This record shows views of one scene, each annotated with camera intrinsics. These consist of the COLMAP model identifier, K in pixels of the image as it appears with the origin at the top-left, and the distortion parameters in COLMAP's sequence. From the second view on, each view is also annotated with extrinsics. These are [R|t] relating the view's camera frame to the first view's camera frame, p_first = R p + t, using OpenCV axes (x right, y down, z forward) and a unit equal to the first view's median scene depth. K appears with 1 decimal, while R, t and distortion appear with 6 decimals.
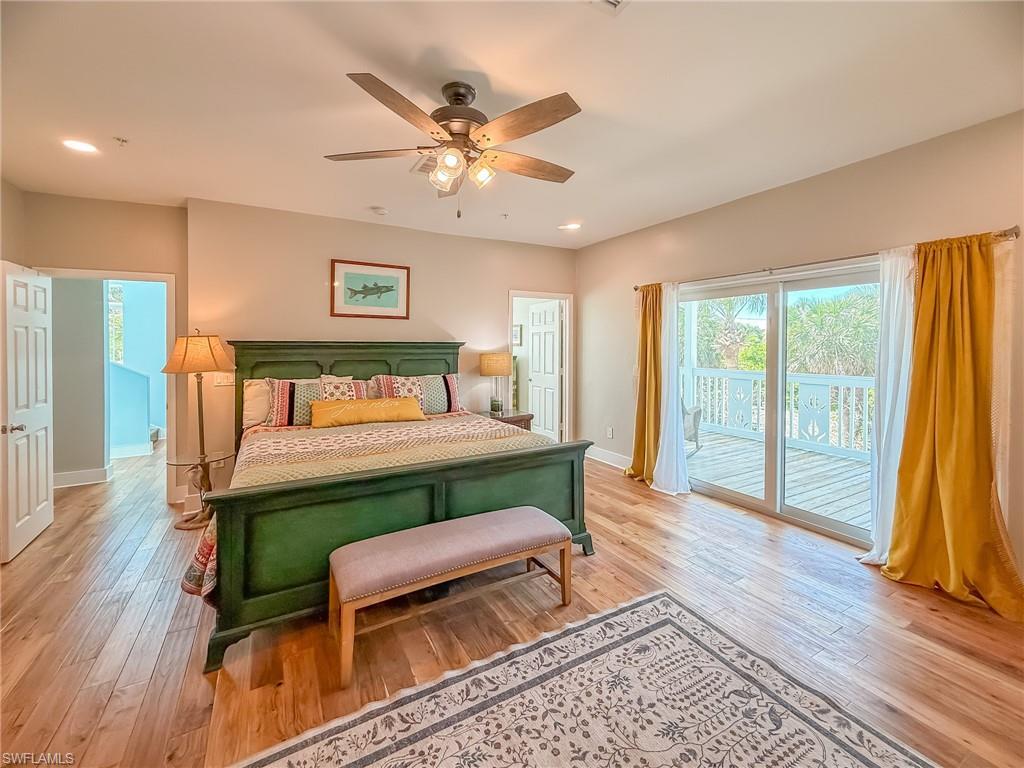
lens RADIAL K [[423.6, 0, 511.3], [0, 423.6, 369.5], [0, 0, 1]] dist [0.000161, -0.000037]
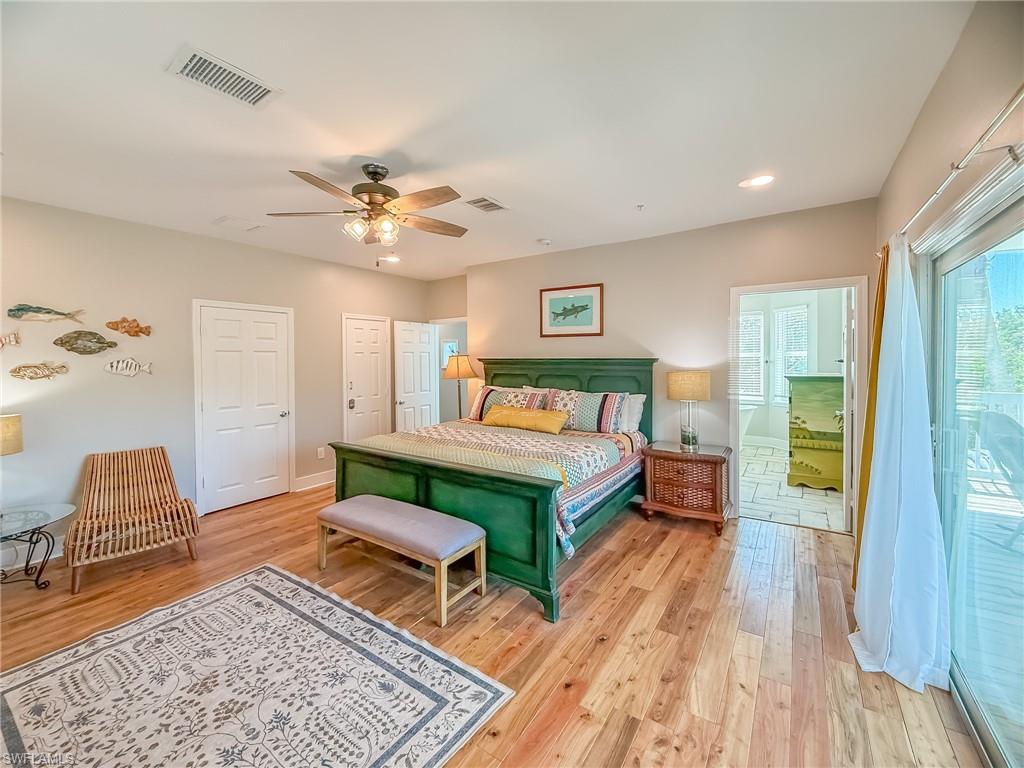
lens RADIAL K [[422.7, 0, 512.0], [0, 422.7, 384.0], [0, 0, 1]] dist [0.000342, 0.000111]
pose [[0.444157, 0.051468, -0.894469, 1.131347], [-0.045479, 0.998357, 0.034862, -0.059154], [0.894794, 0.025195, 0.445768, 0.735327]]
